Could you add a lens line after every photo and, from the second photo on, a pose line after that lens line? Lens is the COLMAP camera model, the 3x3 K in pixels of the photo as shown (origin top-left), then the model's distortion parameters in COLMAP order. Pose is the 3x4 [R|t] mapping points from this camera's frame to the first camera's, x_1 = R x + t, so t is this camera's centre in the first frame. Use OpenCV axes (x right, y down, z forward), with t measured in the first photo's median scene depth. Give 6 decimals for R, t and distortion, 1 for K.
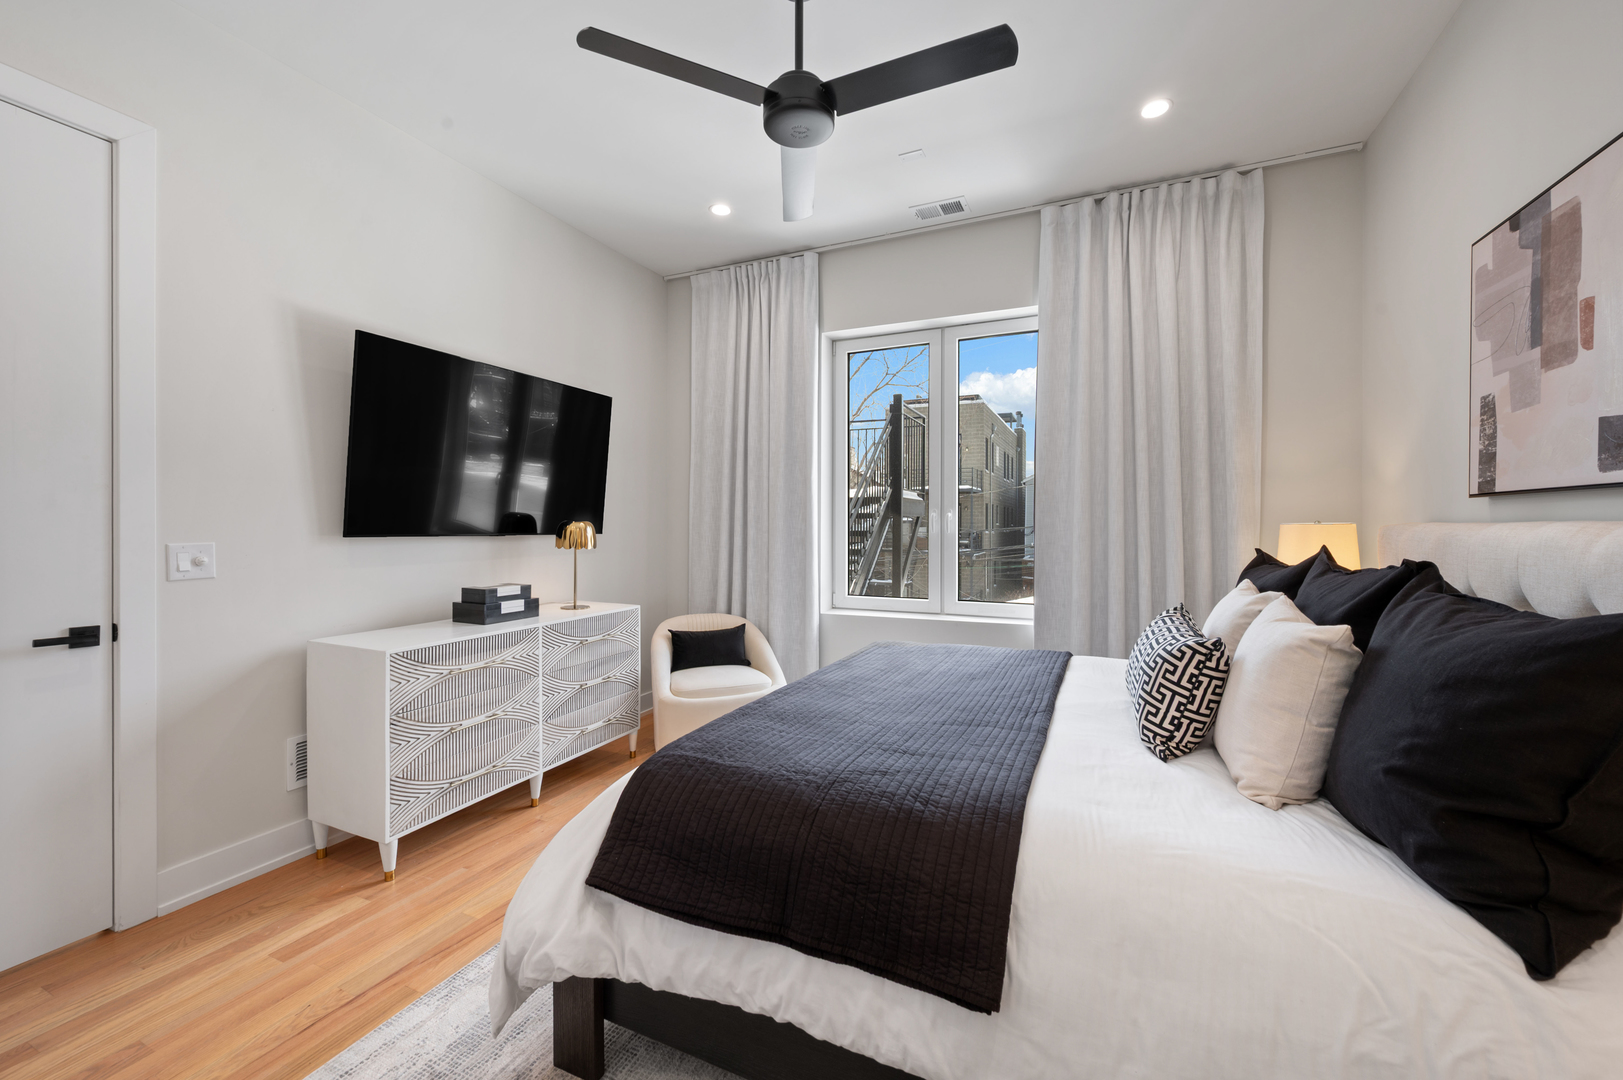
lens RADIAL K [[644.3, 0, 812.0], [0, 644.3, 524.7], [0, 0, 1]] dist [-0.000832, 0.000097]
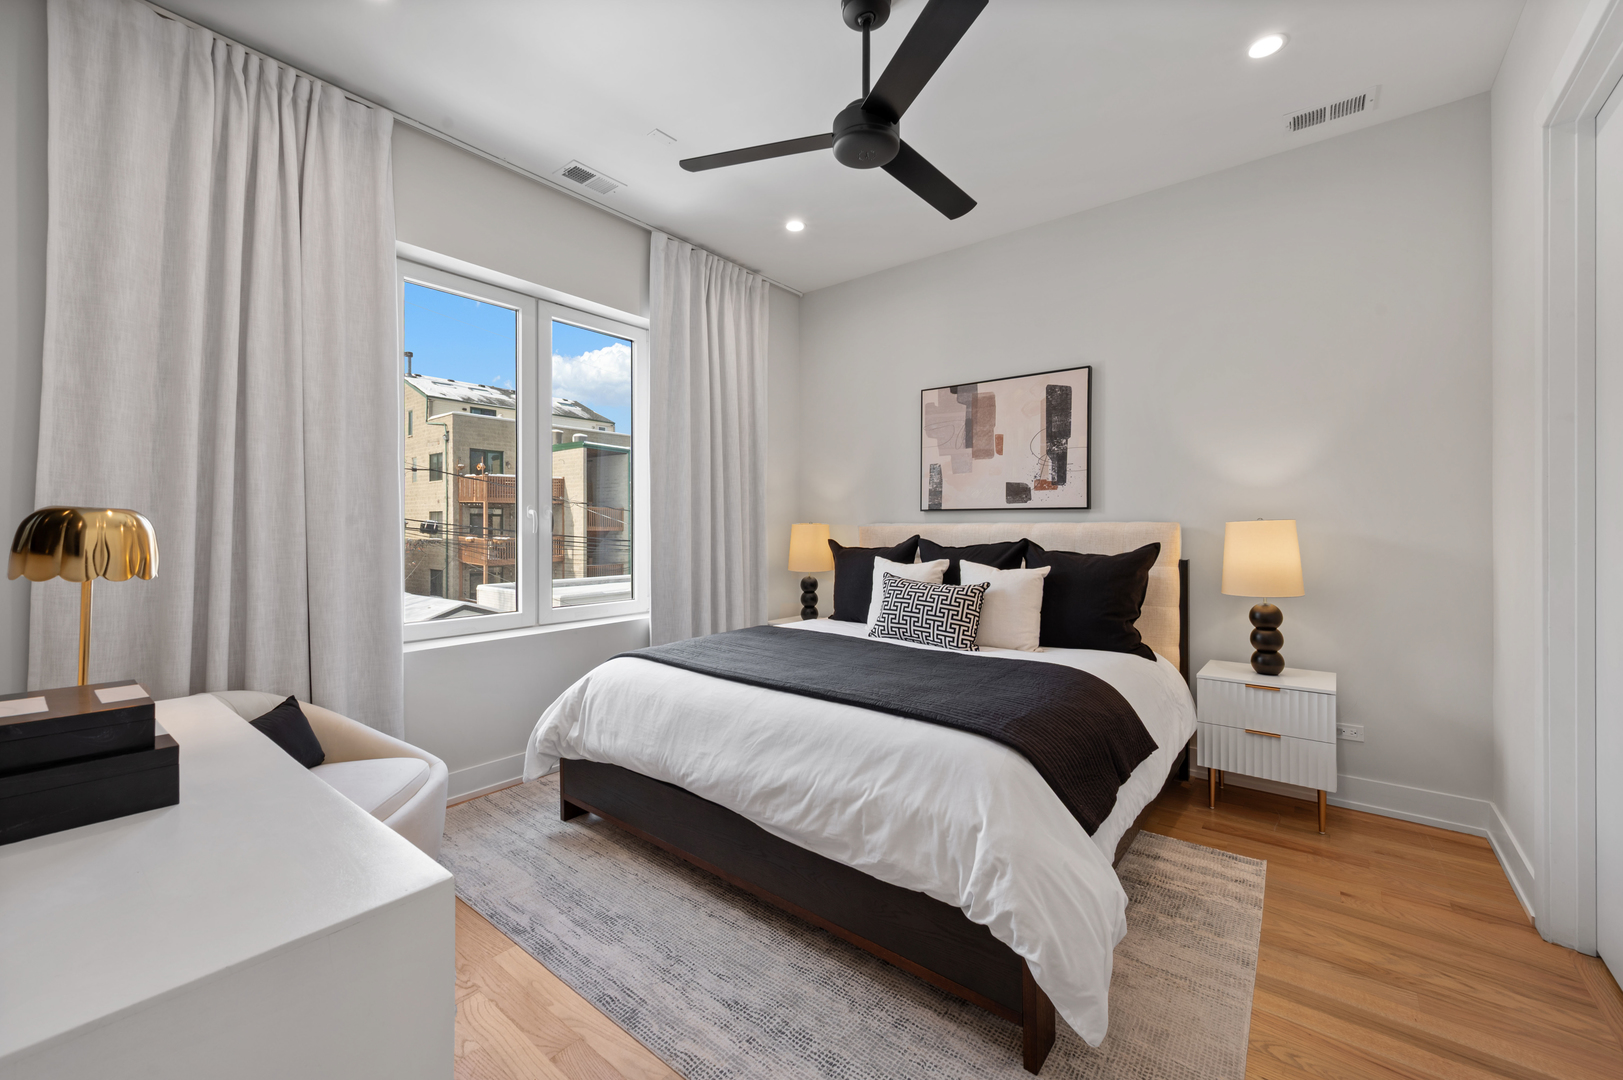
lens RADIAL K [[644.3, 0, 812.0], [0, 644.3, 524.7], [0, 0, 1]] dist [-0.000832, 0.000097]
pose [[0.254102, 0.001478, 0.967176, -1.143085], [-0.002938, 0.999995, -0.000756, 0.004798], [-0.967173, -0.002650, 0.254106, 0.855584]]
